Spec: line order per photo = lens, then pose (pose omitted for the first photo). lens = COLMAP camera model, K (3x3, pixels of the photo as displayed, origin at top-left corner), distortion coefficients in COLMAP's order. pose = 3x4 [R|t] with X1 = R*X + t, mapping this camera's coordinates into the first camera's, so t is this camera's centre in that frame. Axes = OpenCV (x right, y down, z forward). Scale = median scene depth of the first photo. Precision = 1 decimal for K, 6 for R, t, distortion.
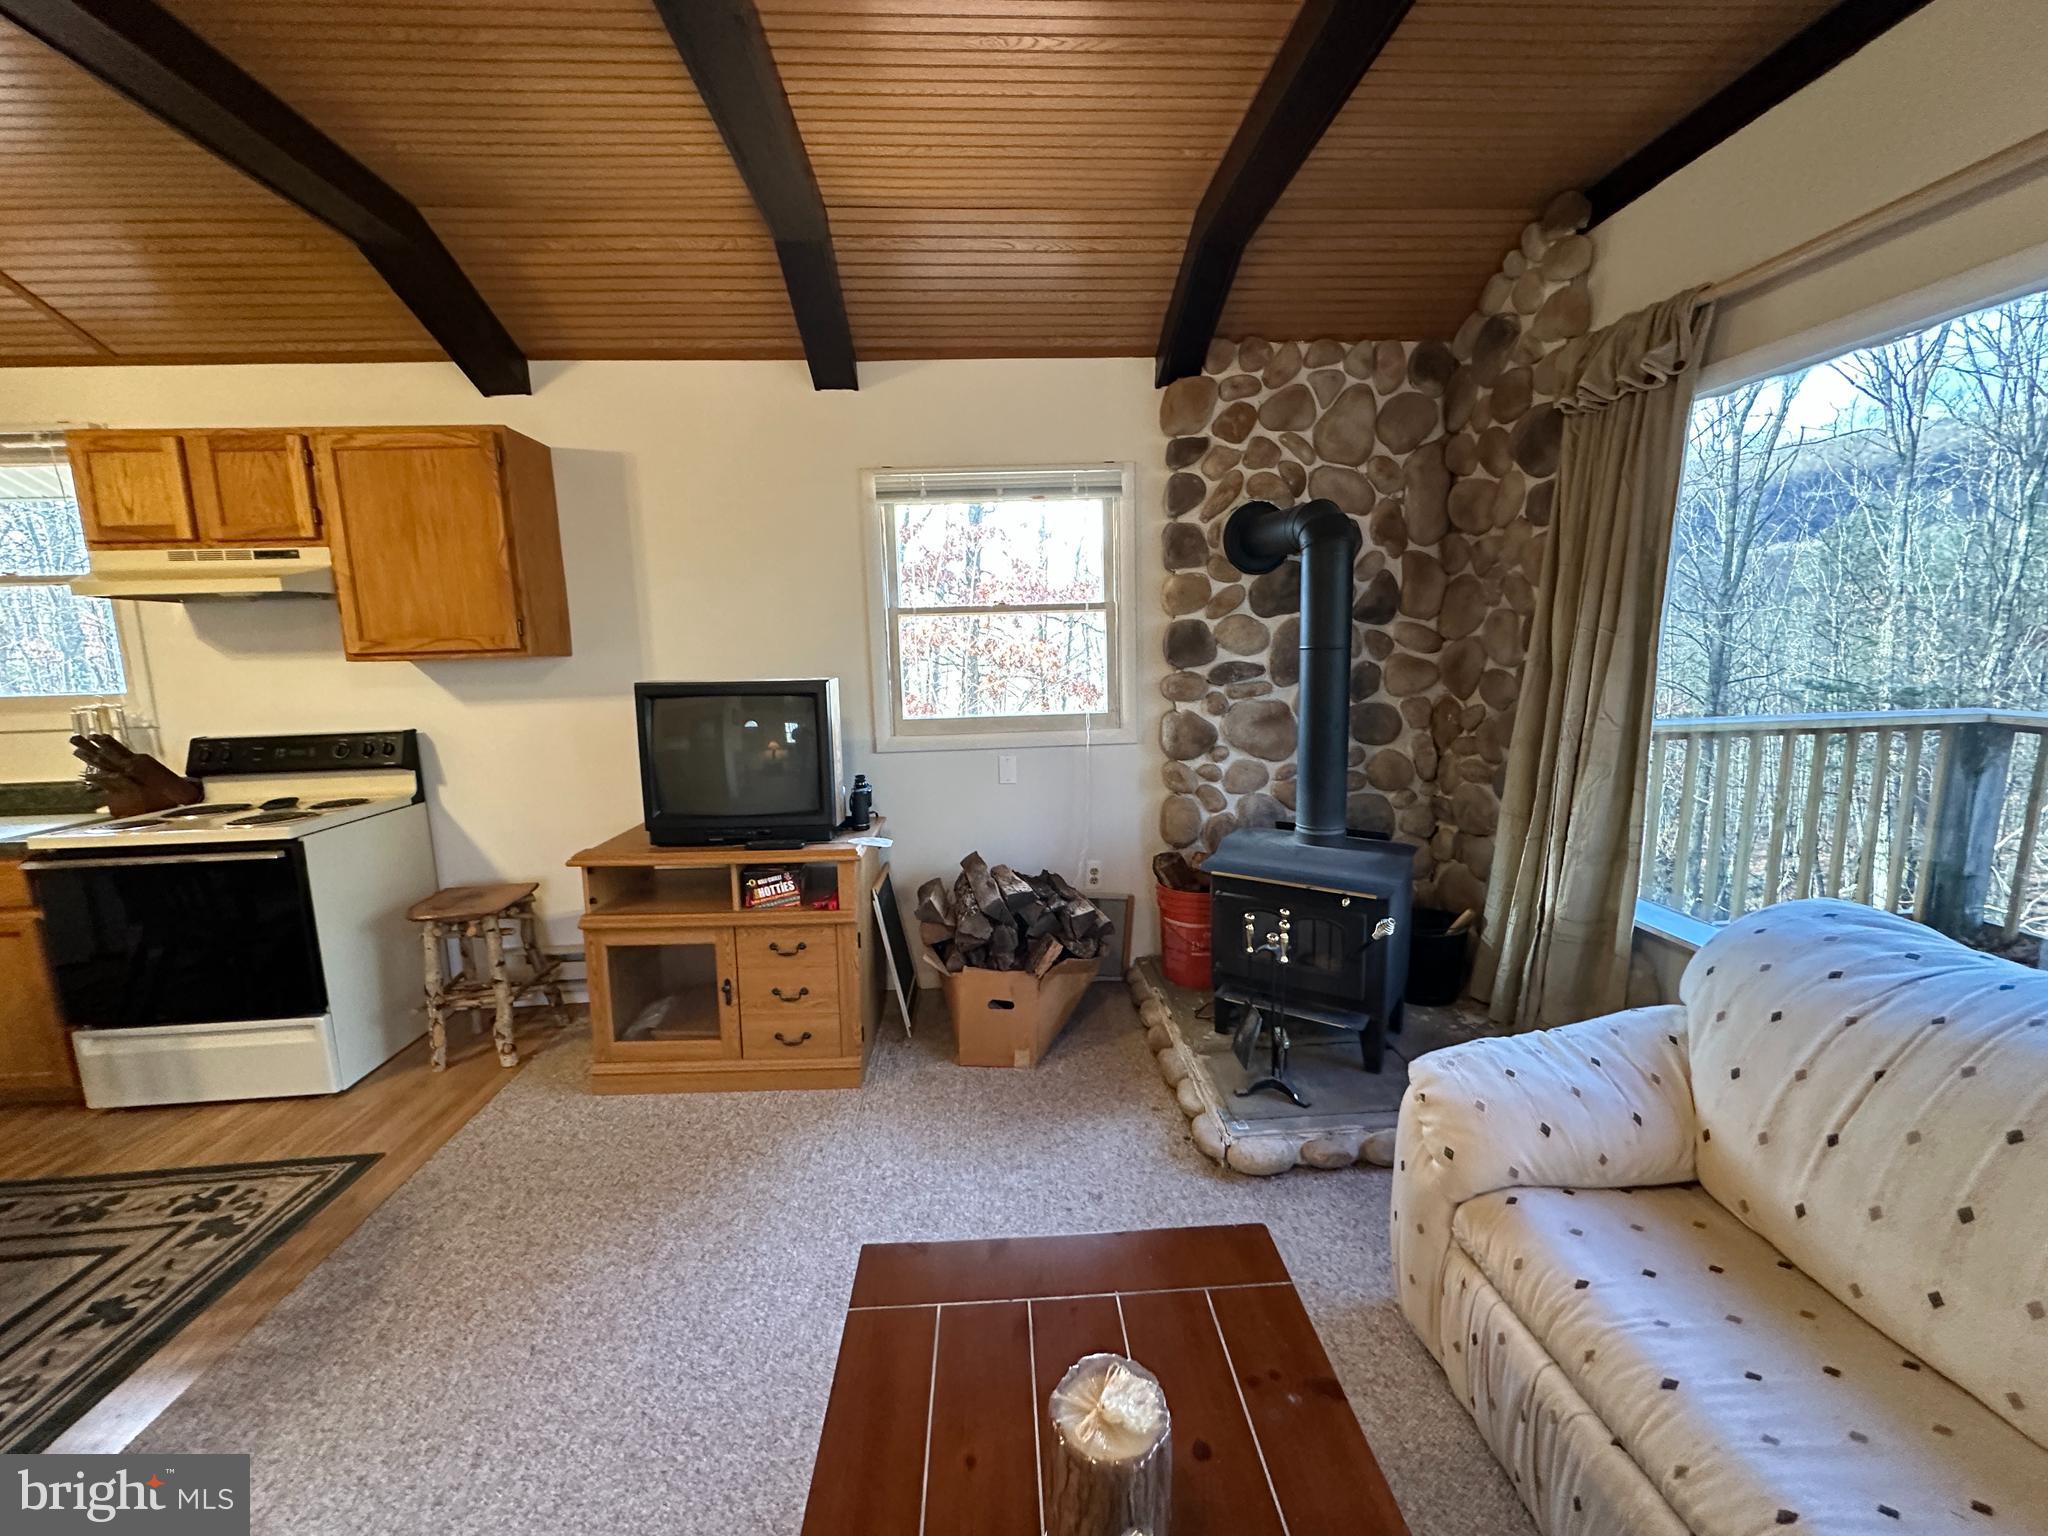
lens RADIAL K [[816.5, 0, 1022.9], [0, 816.5, 766.2], [0, 0, 1]] dist [-0.004147, 0.000652]
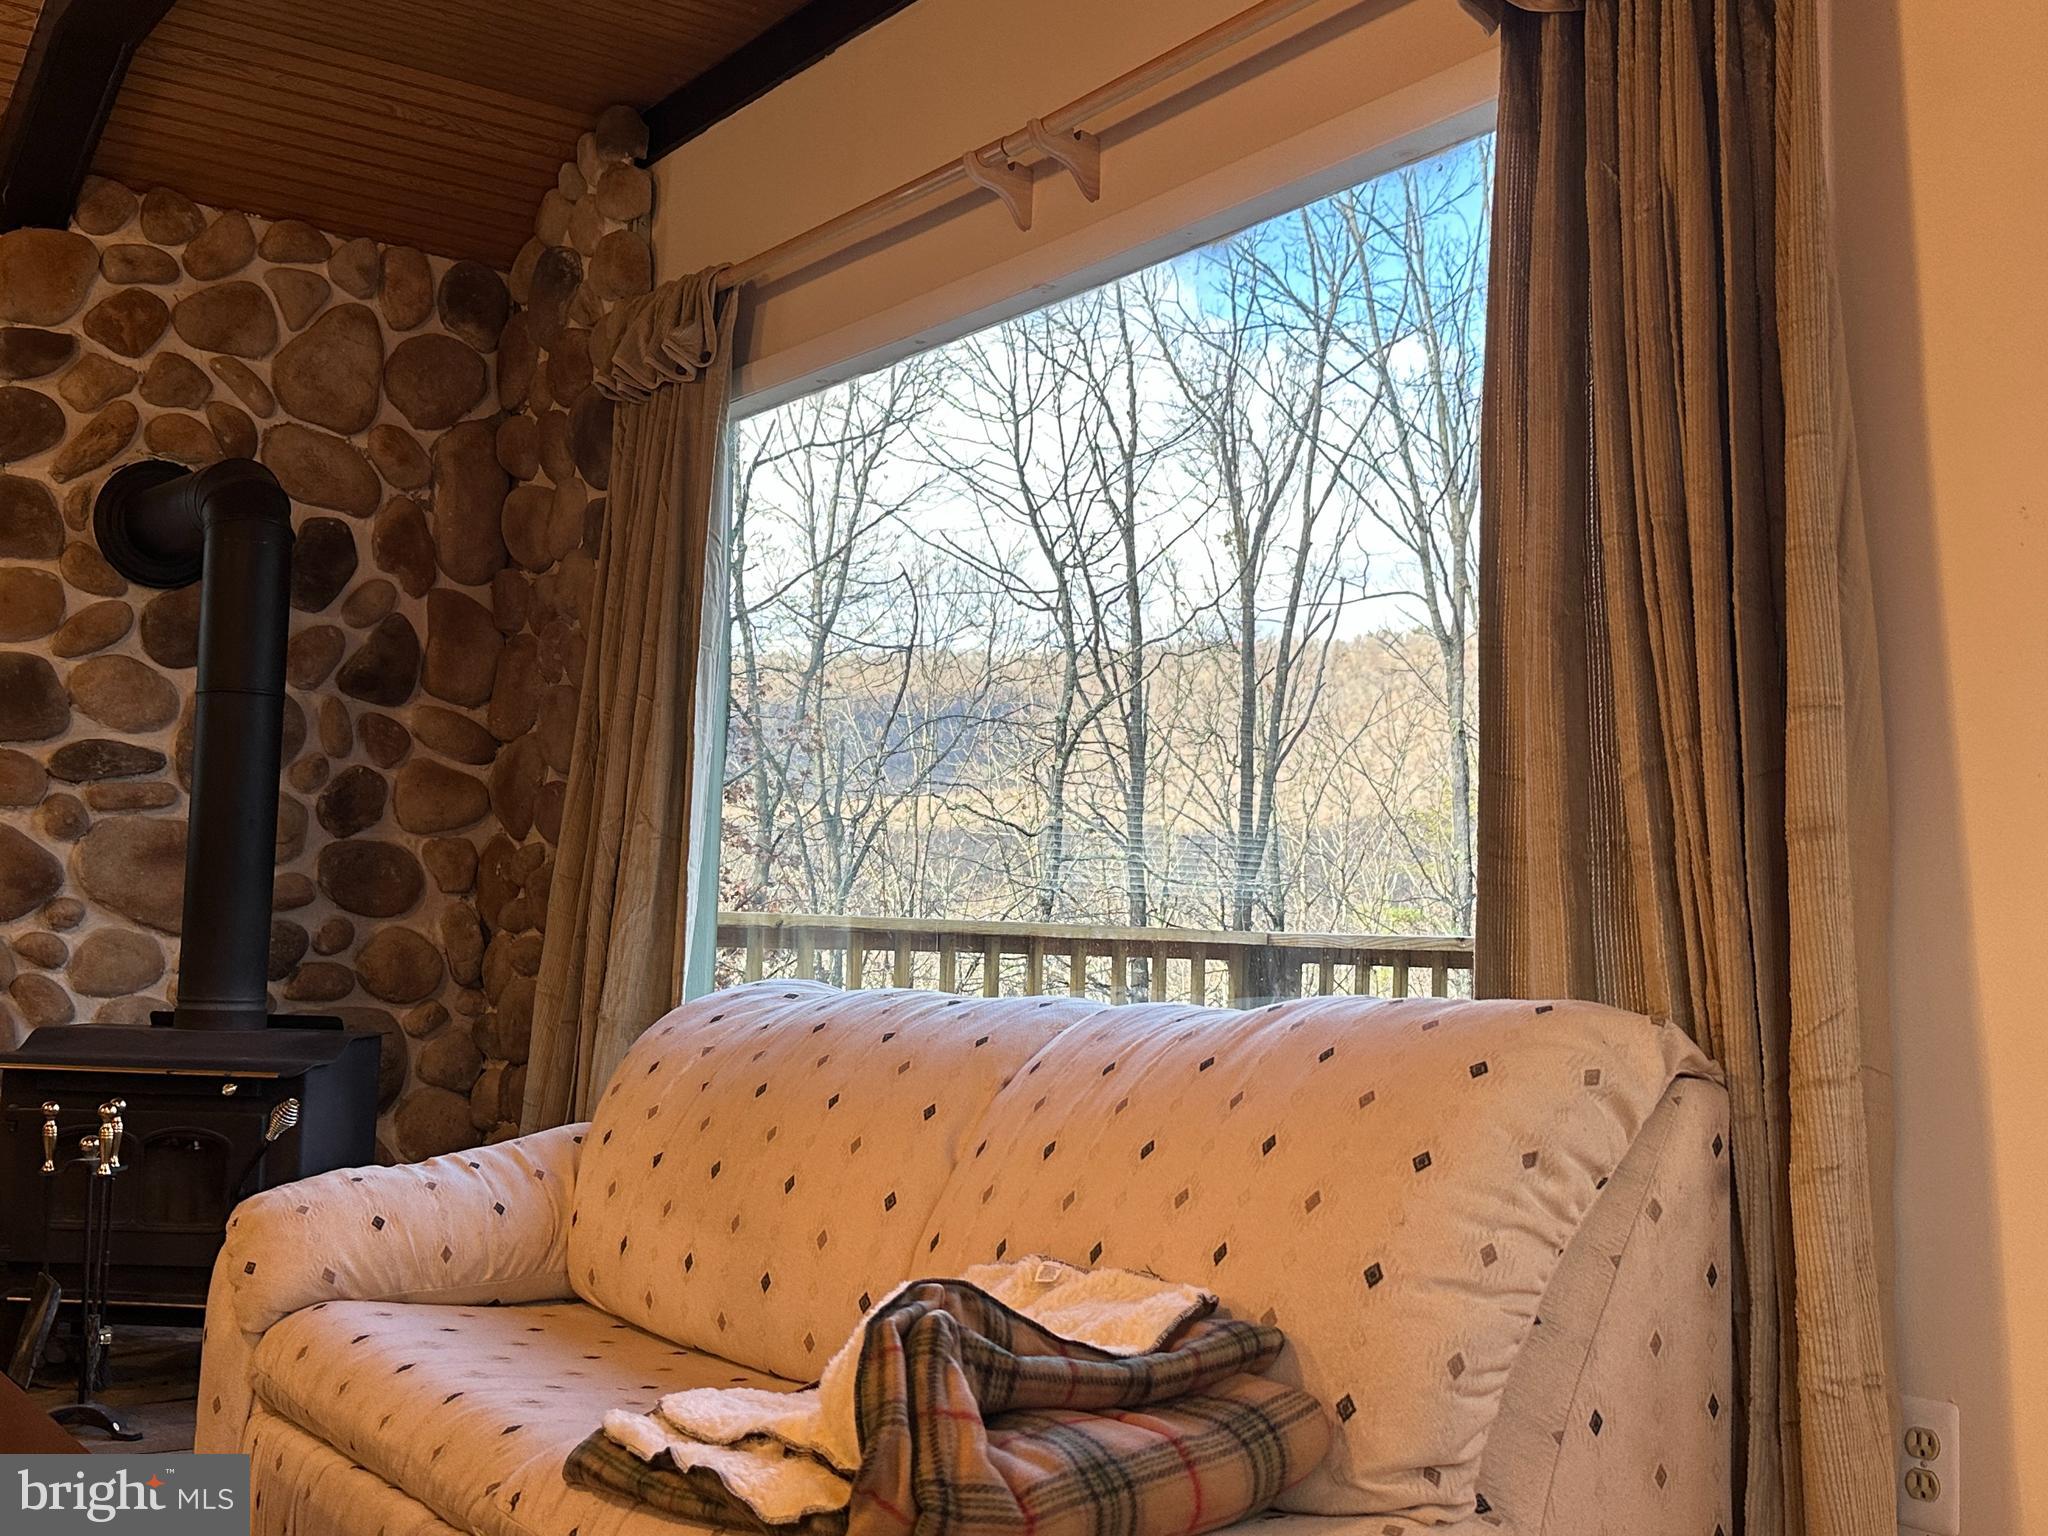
lens RADIAL K [[2186.6, 0, 1024.3], [0, 2186.6, 774.1], [0, 0, 1]] dist [0.079383, 0.000000]
pose [[0.847428, 0.095324, 0.522282, 0.015485], [0.027916, 0.974388, -0.223135, 0.262385], [-0.530175, 0.203671, 0.823063, -0.568298]]
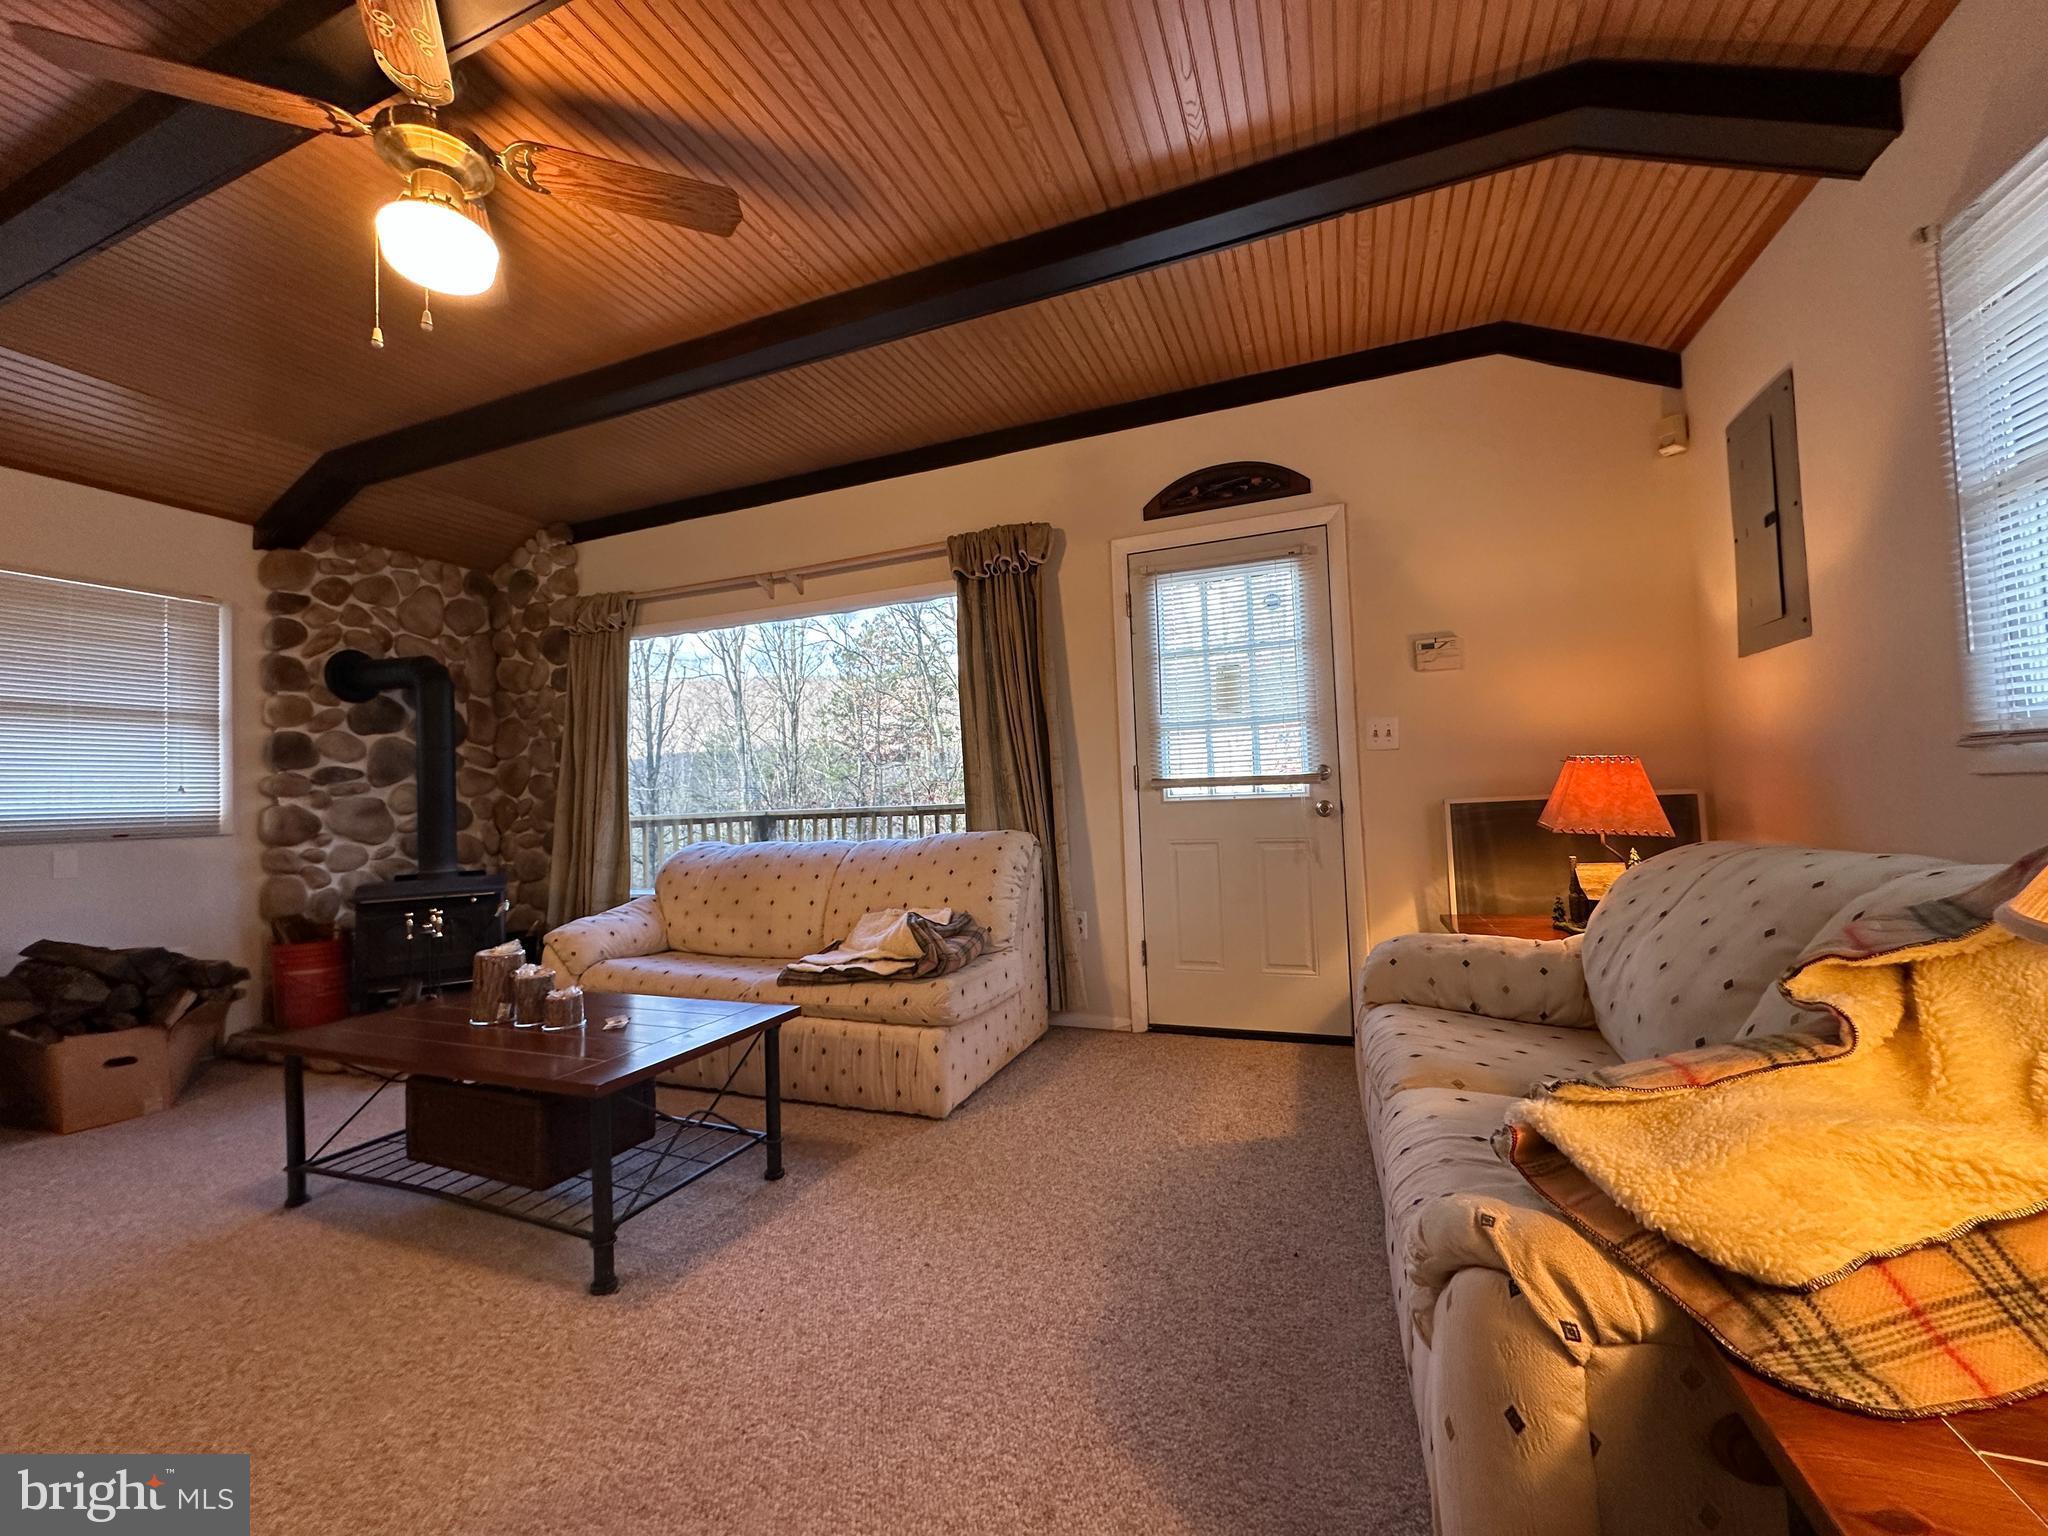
lens RADIAL K [[816.5, 0, 1024.9], [0, 816.5, 766.9], [0, 0, 1]] dist [-0.004147, 0.000652]
pose [[0.425668, 0.046431, 0.903687, -0.491887], [0.163557, 0.978286, -0.127305, 0.238729], [-0.889975, 0.201994, 0.408831, -0.548245]]
